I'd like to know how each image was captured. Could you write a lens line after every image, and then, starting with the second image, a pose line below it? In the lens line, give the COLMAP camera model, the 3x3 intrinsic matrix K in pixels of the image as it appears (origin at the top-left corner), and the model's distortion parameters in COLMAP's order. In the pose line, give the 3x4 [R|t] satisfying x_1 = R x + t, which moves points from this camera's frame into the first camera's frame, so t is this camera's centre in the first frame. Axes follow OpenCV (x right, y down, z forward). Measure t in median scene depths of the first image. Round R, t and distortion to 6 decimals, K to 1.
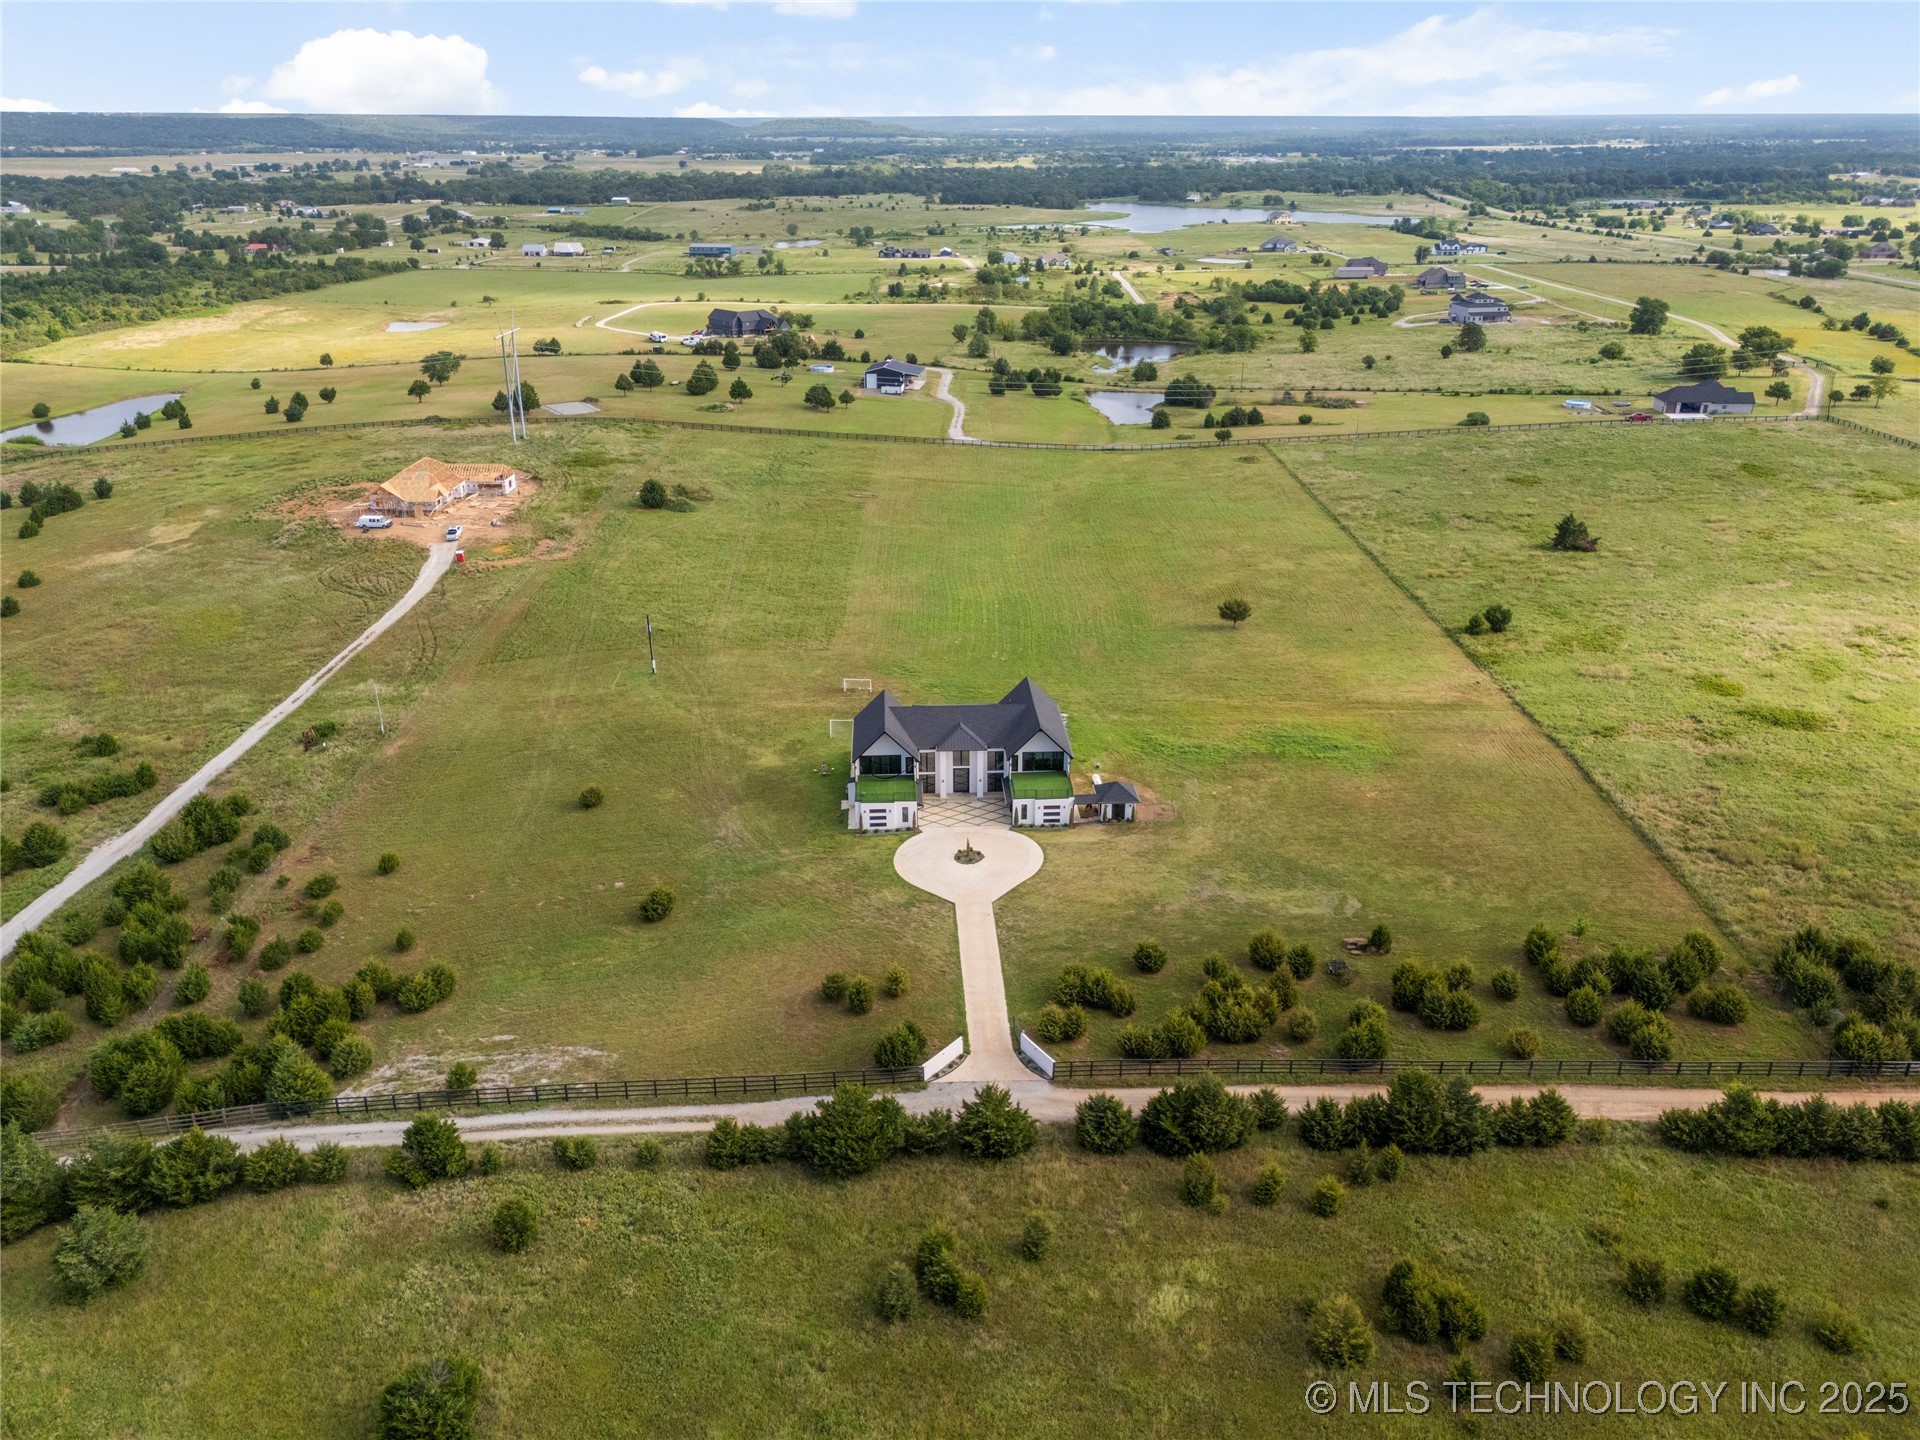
lens RADIAL K [[1437.6, 0, 960.0], [0, 1437.6, 720.0], [0, 0, 1]] dist [0.056788, -0.034181]
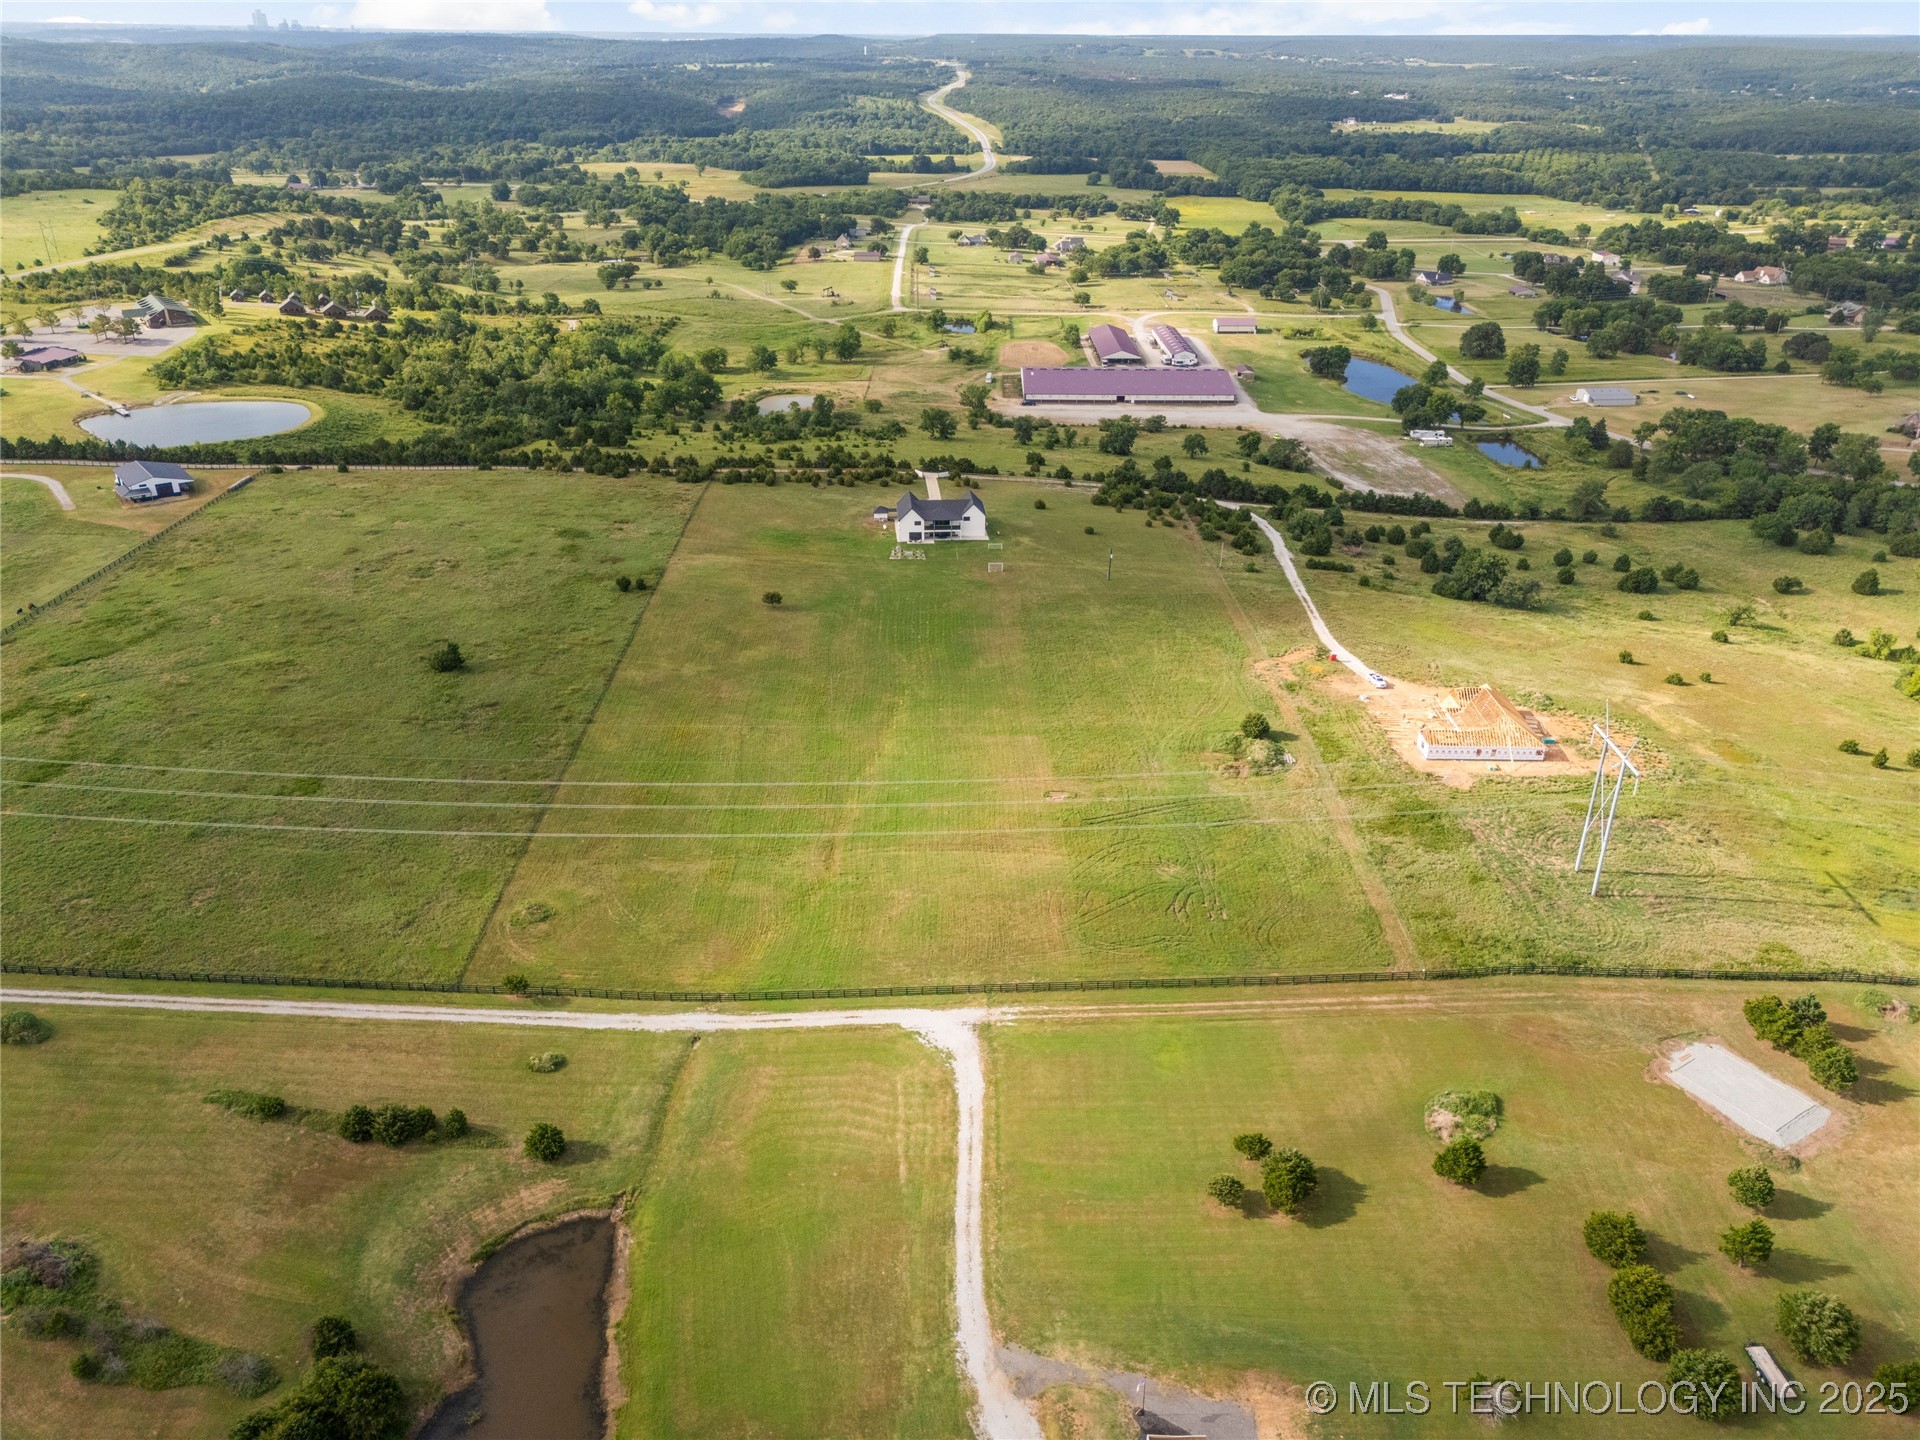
lens RADIAL K [[1392.4, 0, 960.0], [0, 1392.4, 720.0], [0, 0, 1]] dist [0.089106, -0.080006]
pose [[-0.999662, 0.002865, -0.025858, 0.025110], [-0.017569, 0.658693, 0.752206, -1.248201], [0.019188, 0.752406, -0.658420, 2.297539]]
